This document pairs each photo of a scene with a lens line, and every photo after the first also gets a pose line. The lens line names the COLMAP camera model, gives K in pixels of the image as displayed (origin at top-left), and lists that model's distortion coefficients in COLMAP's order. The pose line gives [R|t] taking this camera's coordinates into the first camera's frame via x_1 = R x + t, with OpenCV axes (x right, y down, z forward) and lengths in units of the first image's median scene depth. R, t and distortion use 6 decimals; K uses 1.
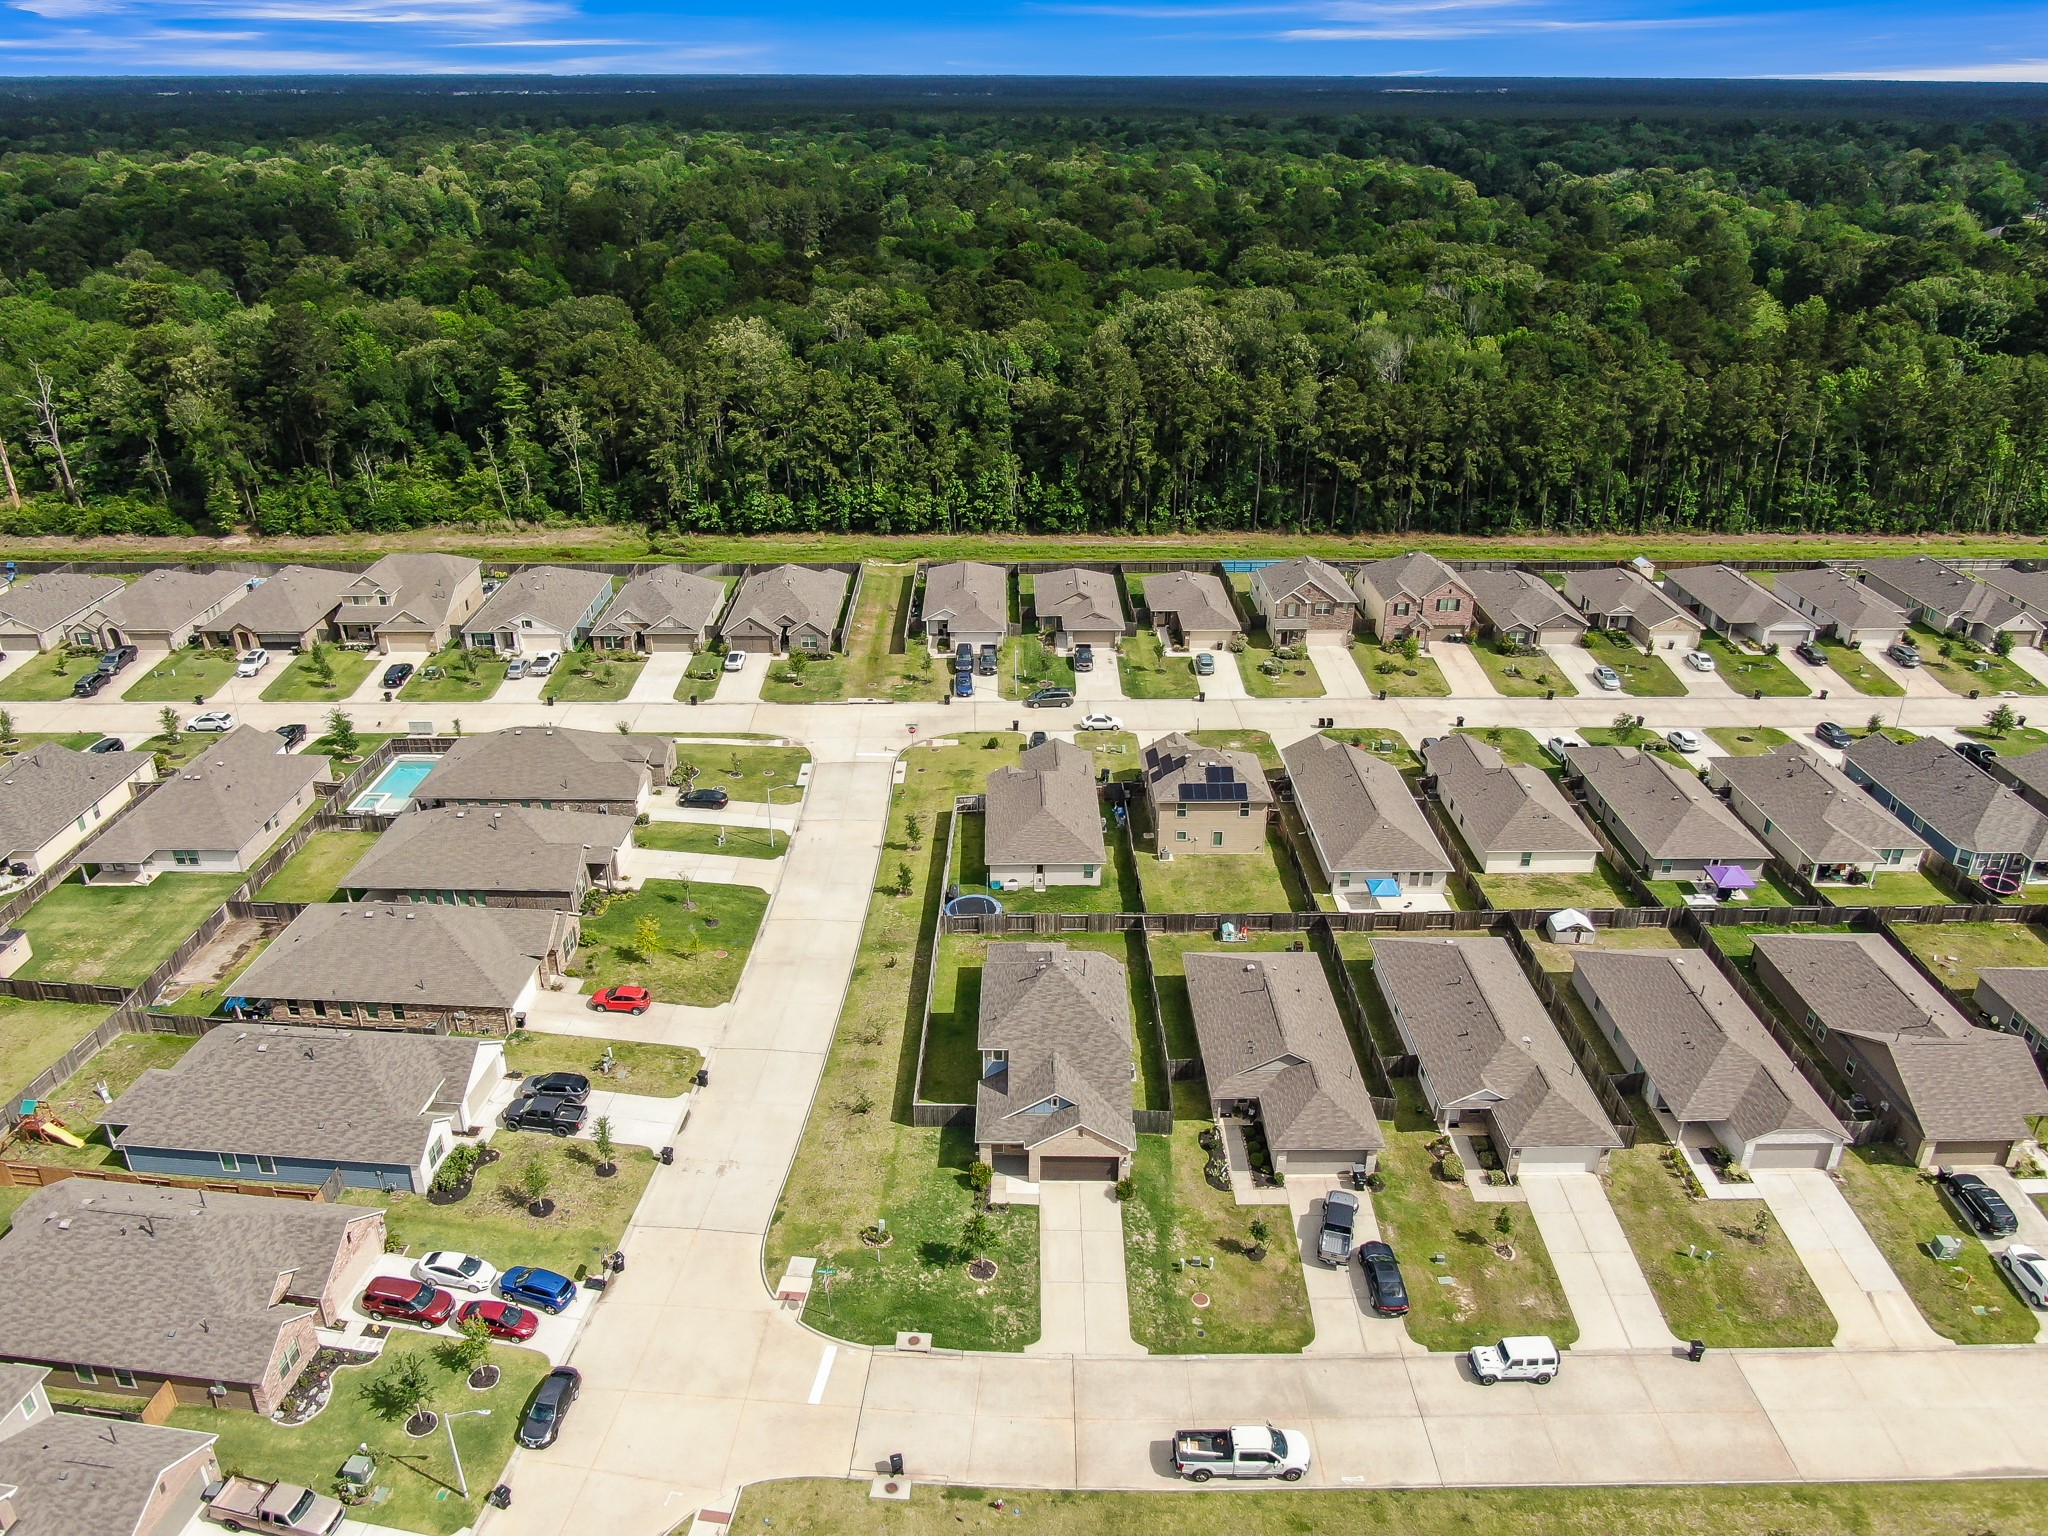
lens RADIAL K [[1475.9, 0, 1024.0], [0, 1475.9, 768.0], [0, 0, 1]] dist [-0.018522, 0.009001]
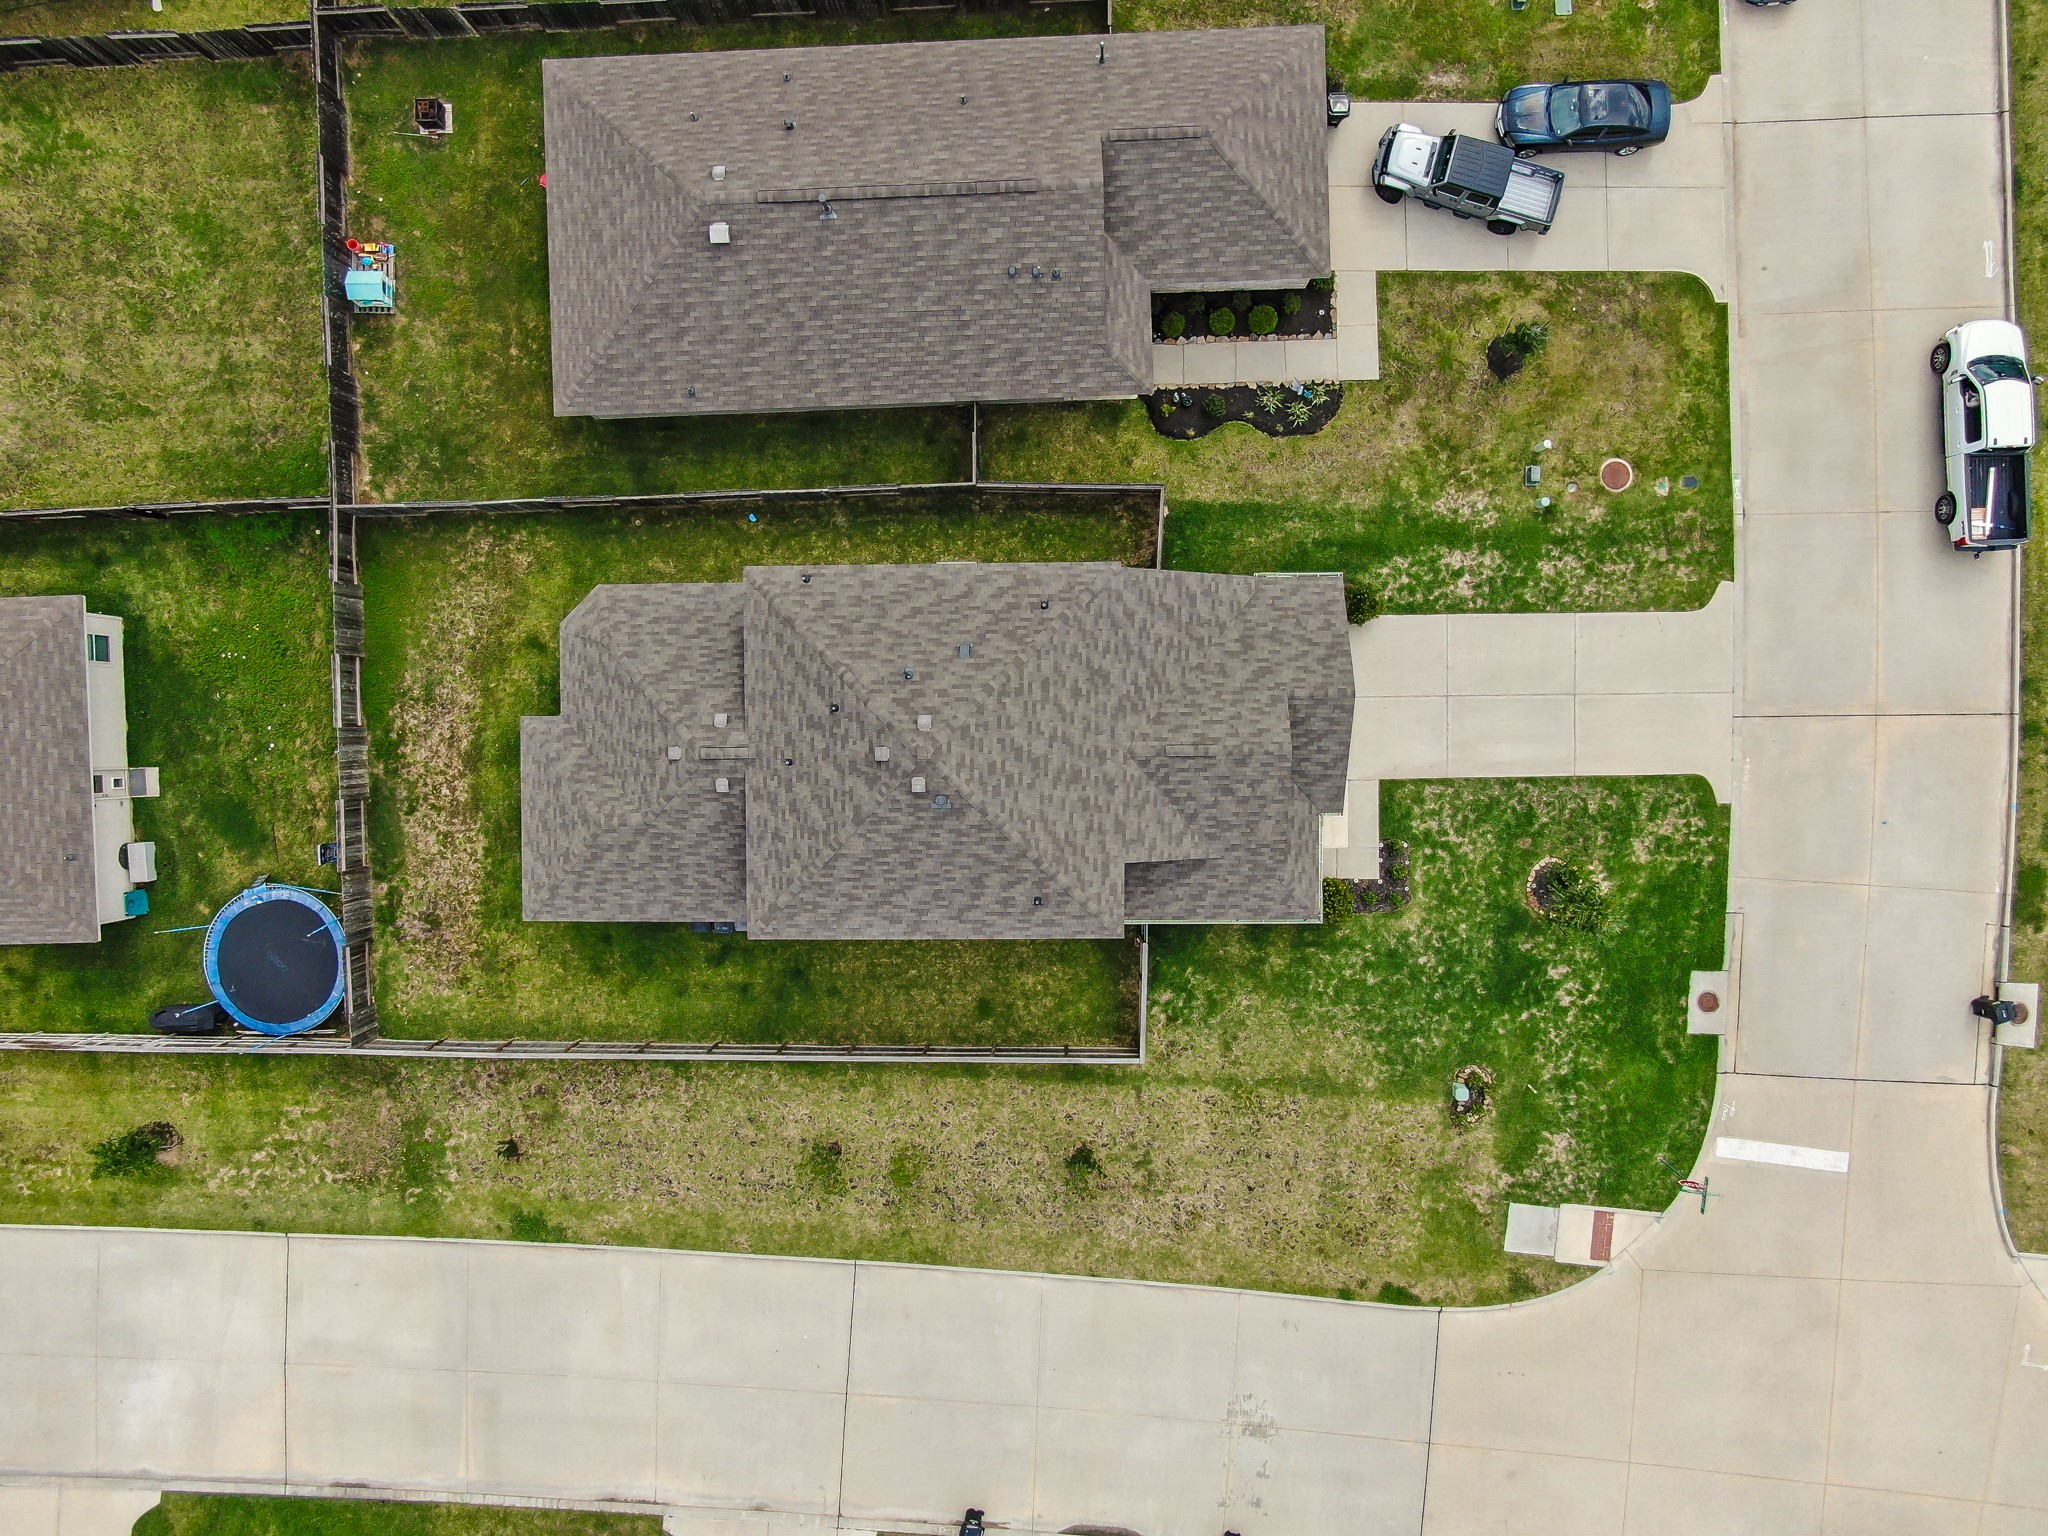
lens RADIAL K [[1475.9, 0, 1024.0], [0, 1475.9, 768.0], [0, 0, 1]] dist [-0.018522, 0.009001]
pose [[-0.014951, -0.999644, -0.022088, 0.023307], [0.457759, -0.026483, 0.888682, -0.172093], [-0.888951, 0.003176, 0.457992, 0.764618]]
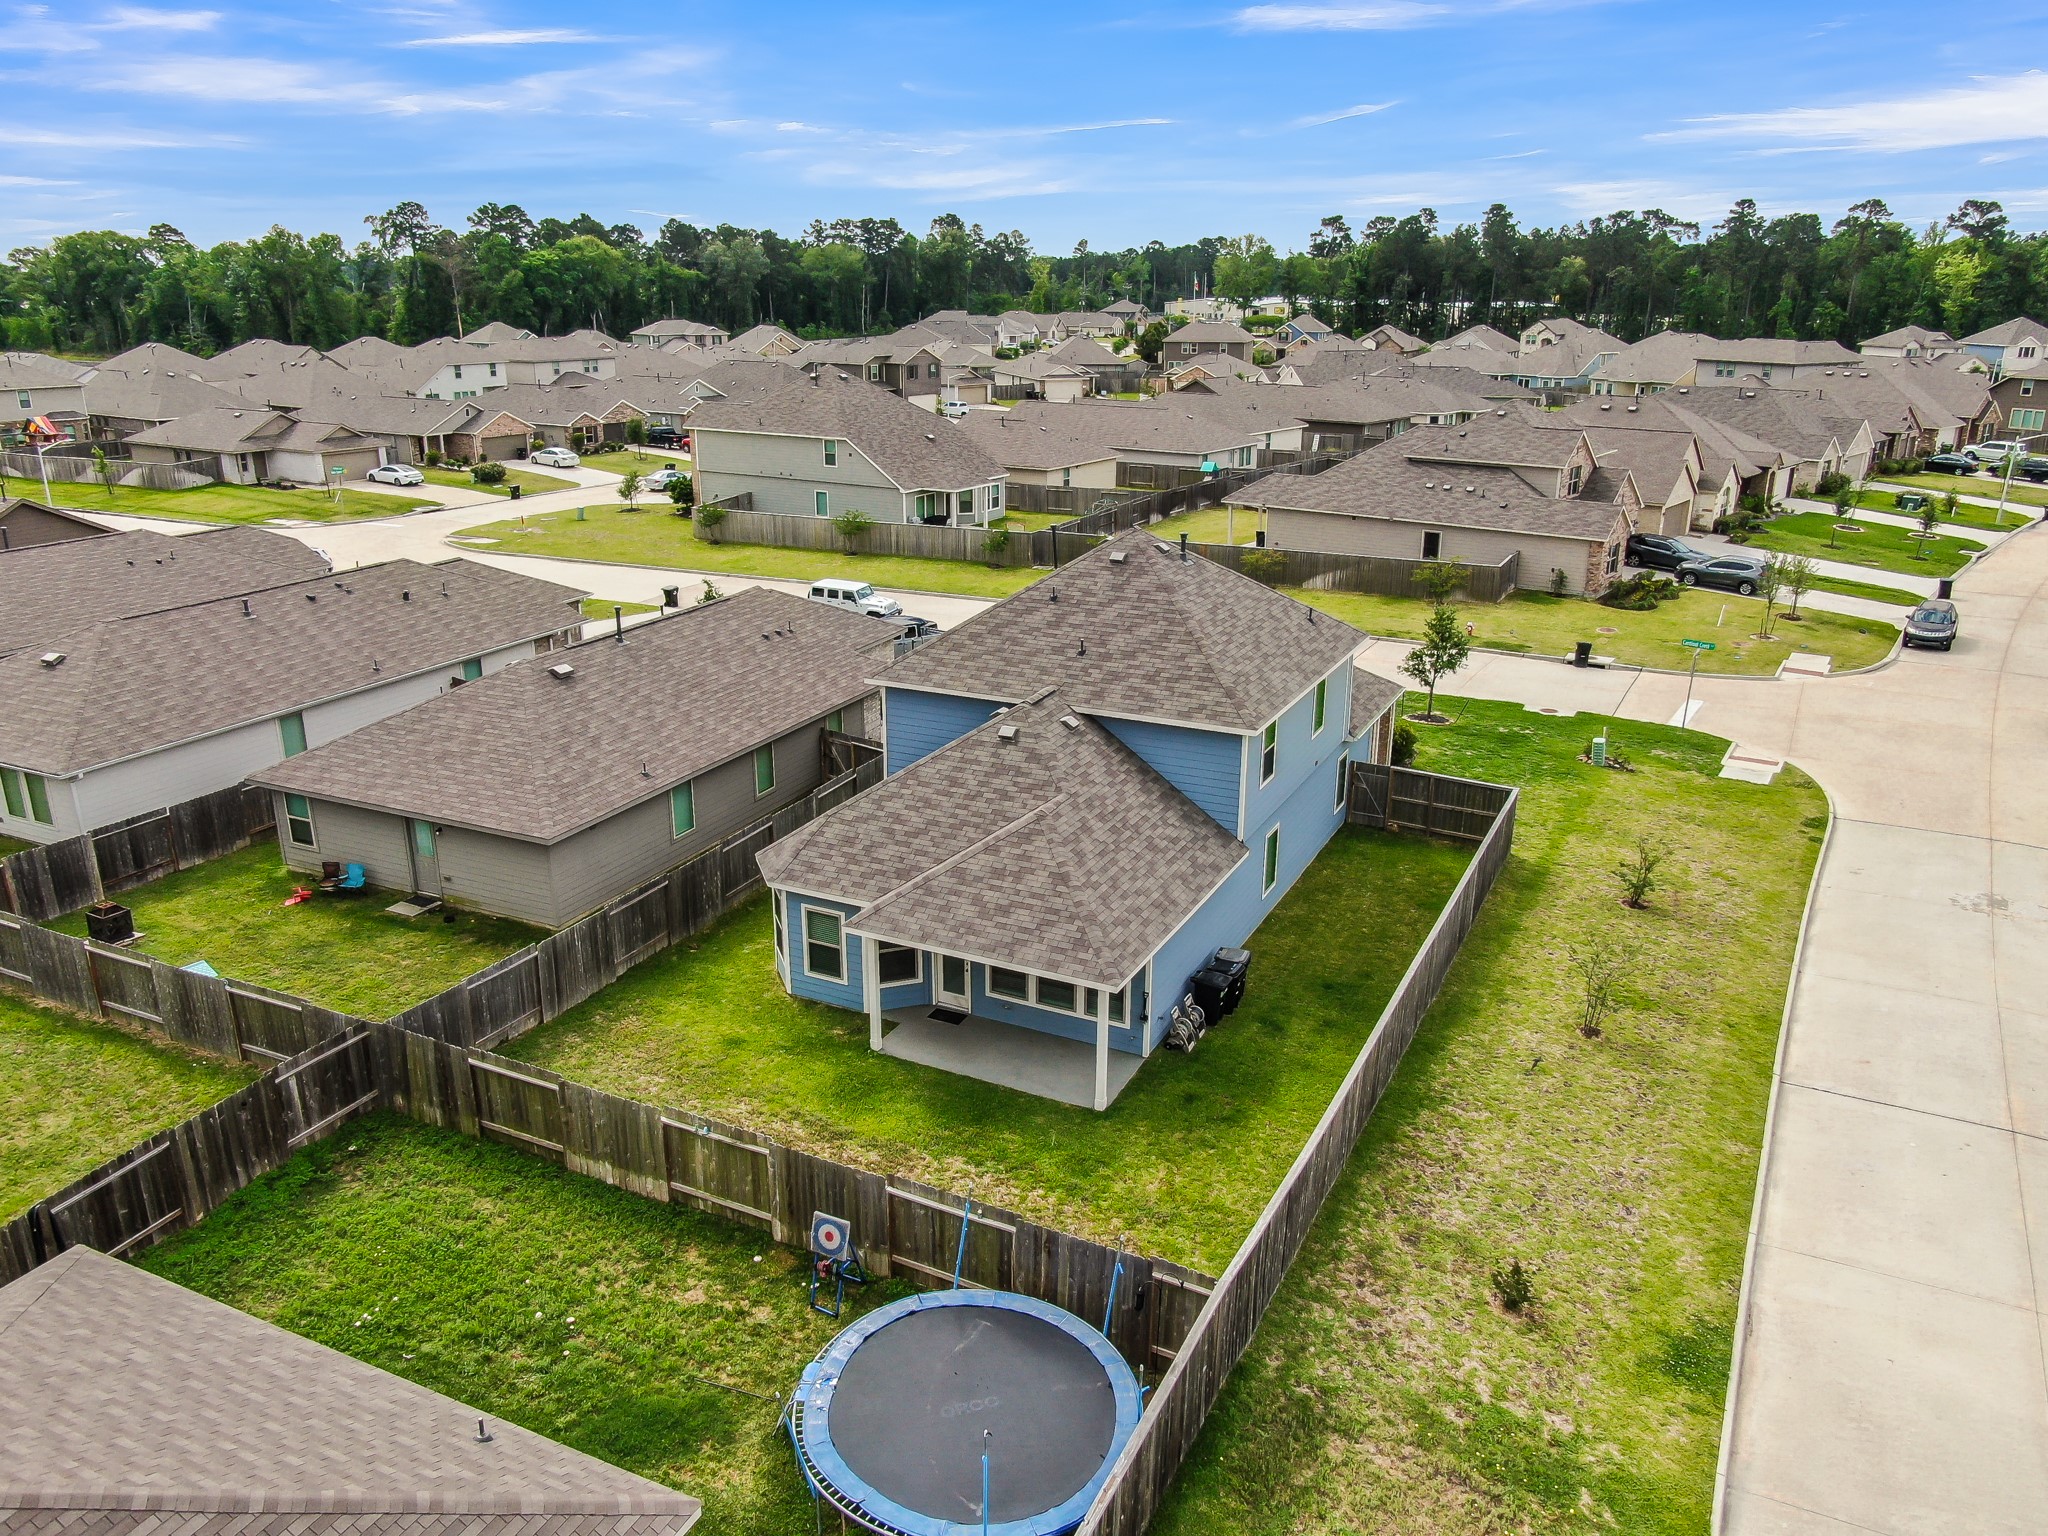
lens RADIAL K [[1475.9, 0, 1024.0], [0, 1475.9, 768.0], [0, 0, 1]] dist [-0.018522, 0.009001]
pose [[-0.899736, -0.144017, 0.411989, -0.111351], [0.181189, 0.735532, 0.652812, -0.069967], [-0.397047, 0.662006, -0.635690, 1.221537]]
